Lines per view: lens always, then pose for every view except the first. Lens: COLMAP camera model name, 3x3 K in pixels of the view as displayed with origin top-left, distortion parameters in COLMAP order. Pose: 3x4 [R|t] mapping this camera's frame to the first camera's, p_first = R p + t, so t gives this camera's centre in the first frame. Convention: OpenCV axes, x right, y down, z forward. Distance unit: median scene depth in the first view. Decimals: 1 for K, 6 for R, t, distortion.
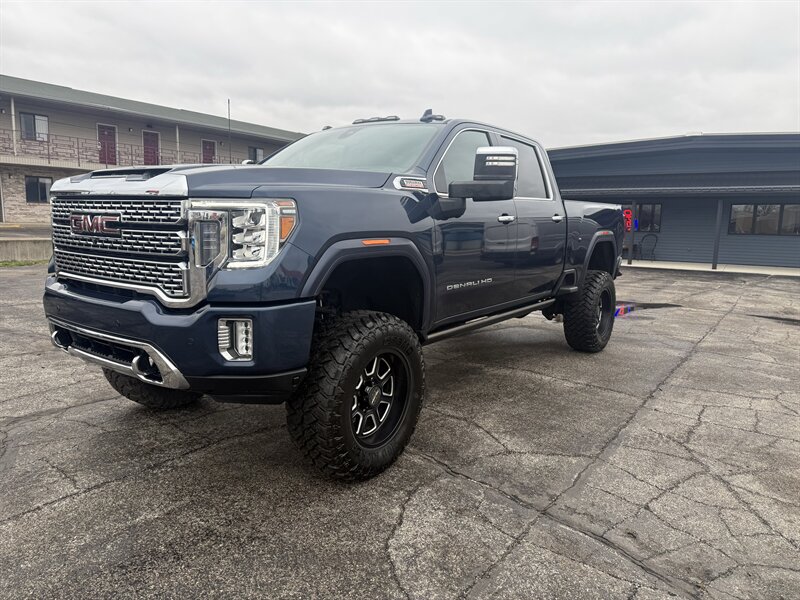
lens RADIAL K [[569.7, 0, 405.8], [0, 569.7, 304.0], [0, 0, 1]] dist [0.026624, -0.027461]
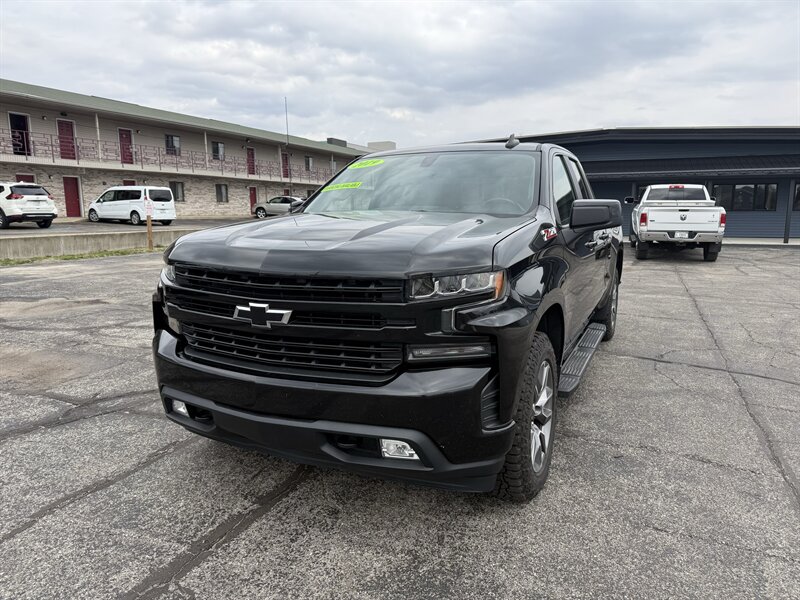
lens RADIAL K [[569.7, 0, 403.7], [0, 569.7, 304.2], [0, 0, 1]] dist [0.026624, -0.027461]
pose [[0.976988, -0.061382, 0.204269, -1.002401], [0.055387, 0.997853, 0.034945, 0.023921], [-0.205975, -0.022827, 0.978291, -0.513794]]
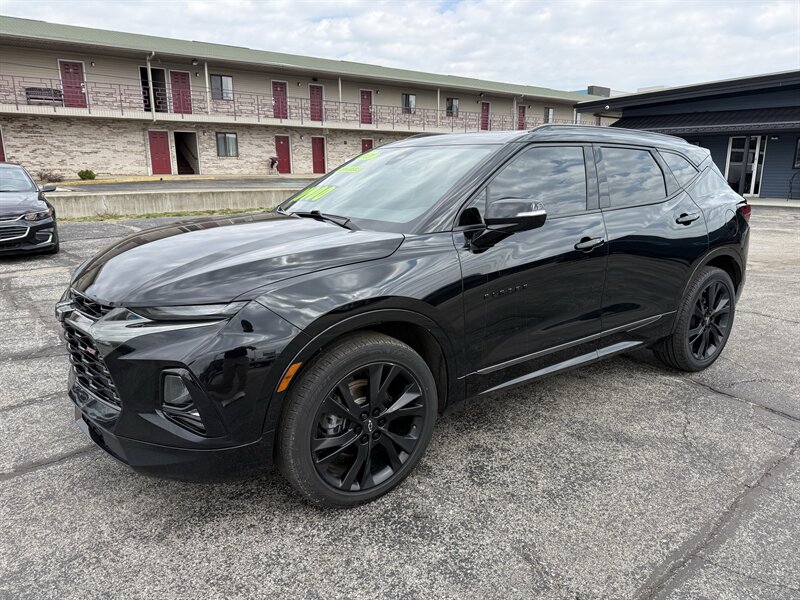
lens RADIAL K [[569.7, 0, 396.4], [0, 569.7, 307.3], [0, 0, 1]] dist [0.026624, -0.027461]
pose [[0.969843, 0.033551, -0.241411, -0.273605], [-0.009124, 0.994783, 0.101600, 0.010953], [0.243561, -0.096334, 0.965090, -0.273585]]
